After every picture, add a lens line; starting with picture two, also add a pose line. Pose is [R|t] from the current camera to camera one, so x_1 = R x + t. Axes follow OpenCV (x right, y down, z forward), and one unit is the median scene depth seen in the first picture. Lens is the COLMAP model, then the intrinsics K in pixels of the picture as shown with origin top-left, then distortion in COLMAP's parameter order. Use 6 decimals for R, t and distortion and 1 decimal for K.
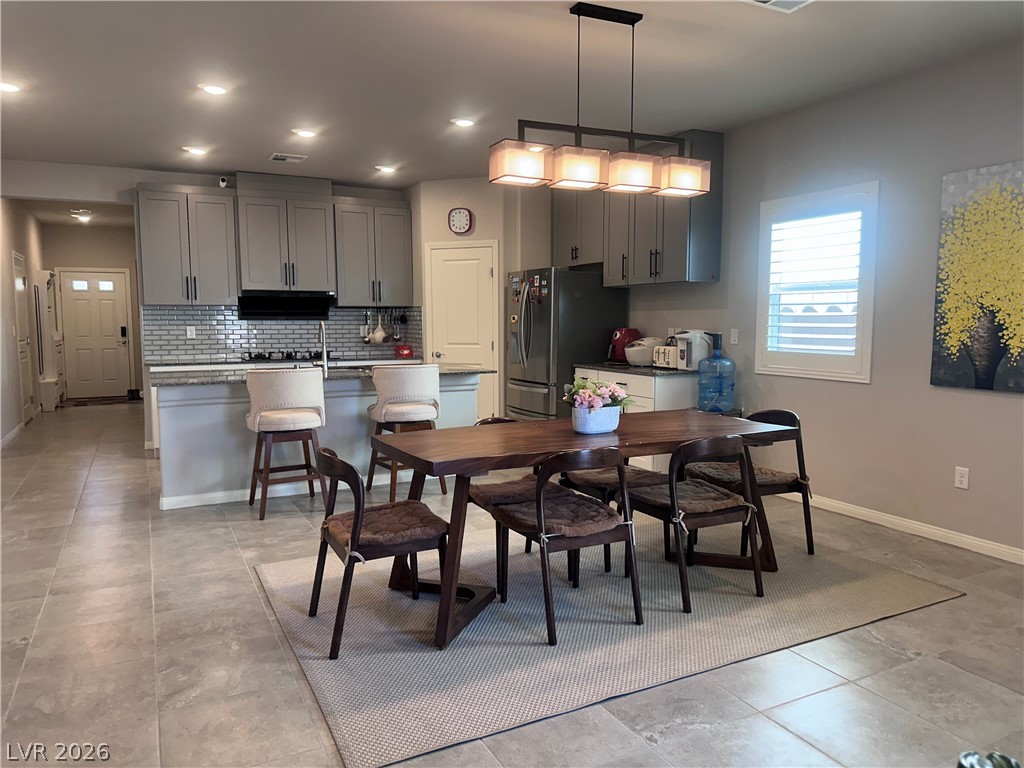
lens RADIAL K [[714.3, 0, 517.8], [0, 714.3, 389.4], [0, 0, 1]] dist [0.046630, -0.056921]
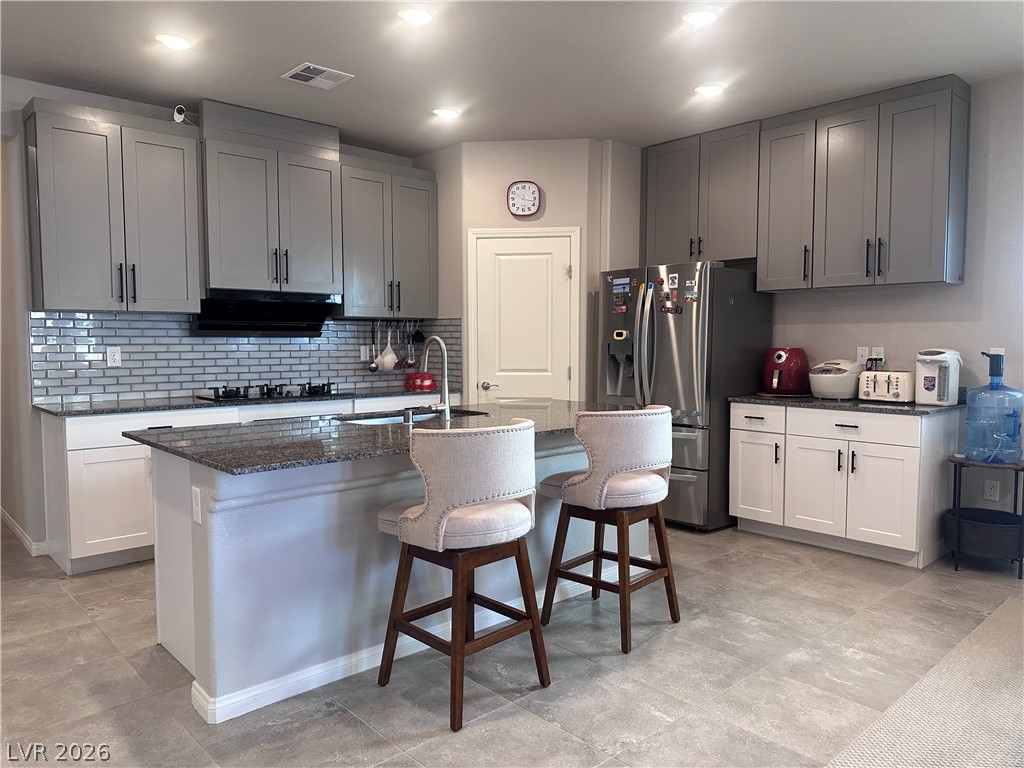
lens RADIAL K [[714.3, 0, 506.0], [0, 714.3, 388.1], [0, 0, 1]] dist [0.046630, -0.056921]
pose [[0.965979, -0.015835, 0.258135, -0.324172], [0.024730, 0.999206, -0.031246, -0.028017], [-0.257435, 0.036567, 0.965603, 0.362622]]
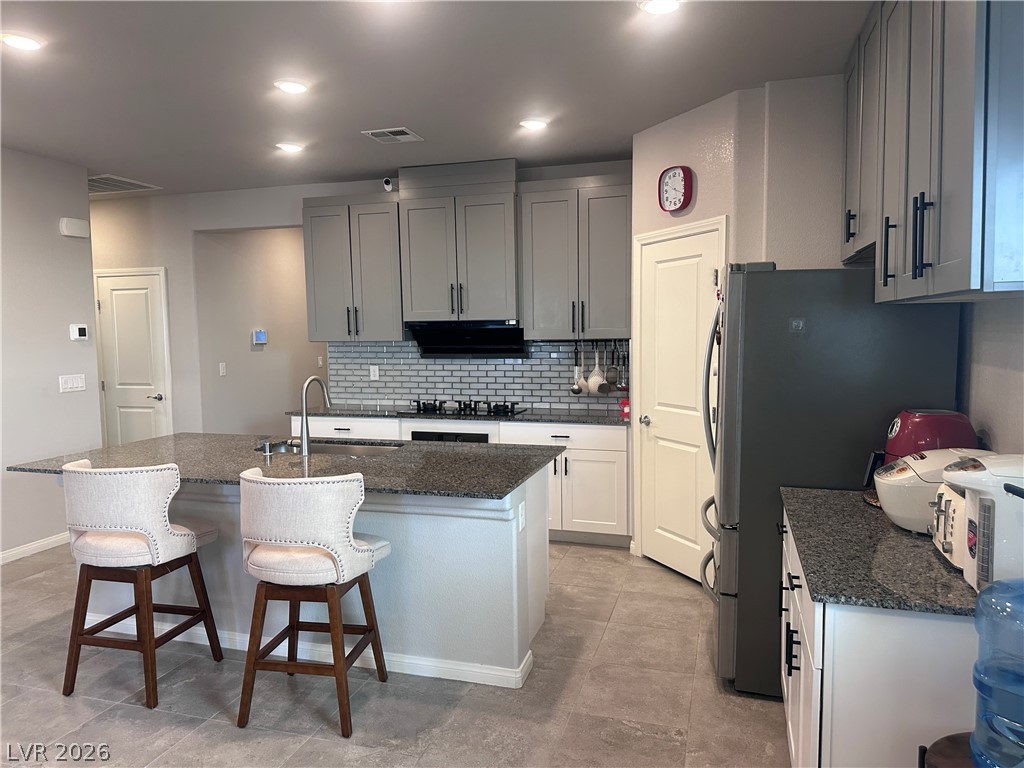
lens RADIAL K [[714.3, 0, 506.8], [0, 714.3, 387.3], [0, 0, 1]] dist [0.046630, -0.056921]
pose [[0.712838, 0.048450, -0.699654, 0.259072], [-0.056896, 0.998318, 0.011164, -0.089766], [0.699018, 0.031849, 0.714395, 0.577531]]
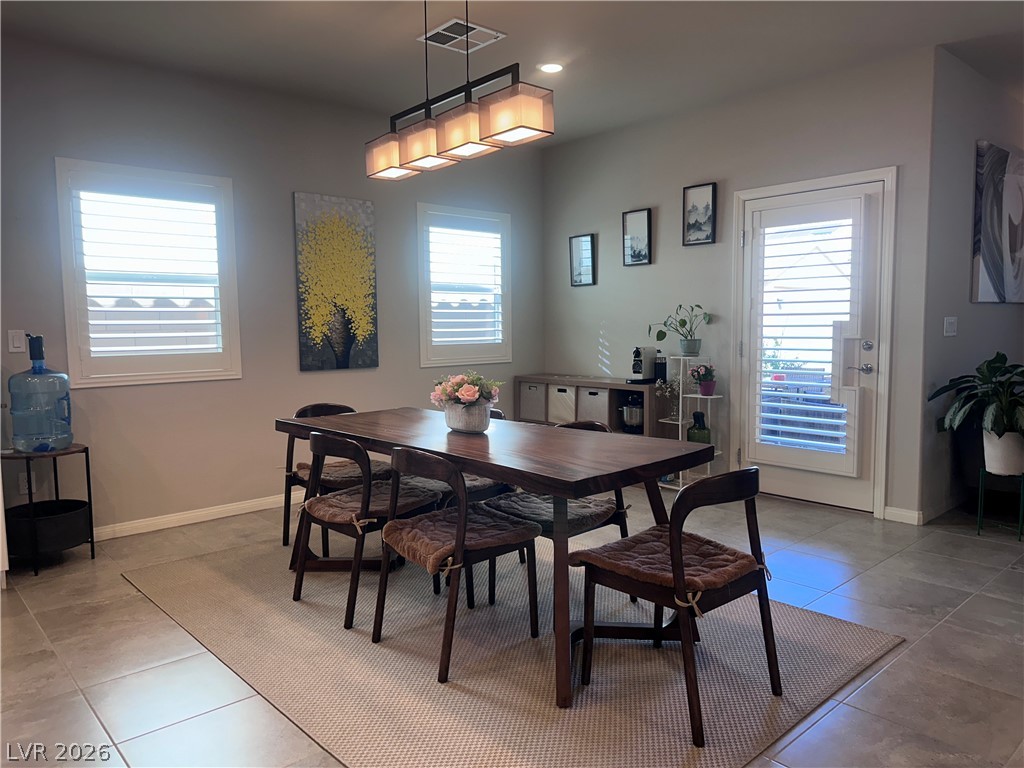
lens RADIAL K [[714.3, 0, 511.5], [0, 714.3, 384.4], [0, 0, 1]] dist [0.046630, -0.056921]
pose [[-0.244140, -0.083494, 0.966139, -0.415797], [0.105122, 0.988137, 0.111959, -0.052109], [-0.964025, 0.128896, -0.232467, 0.617805]]
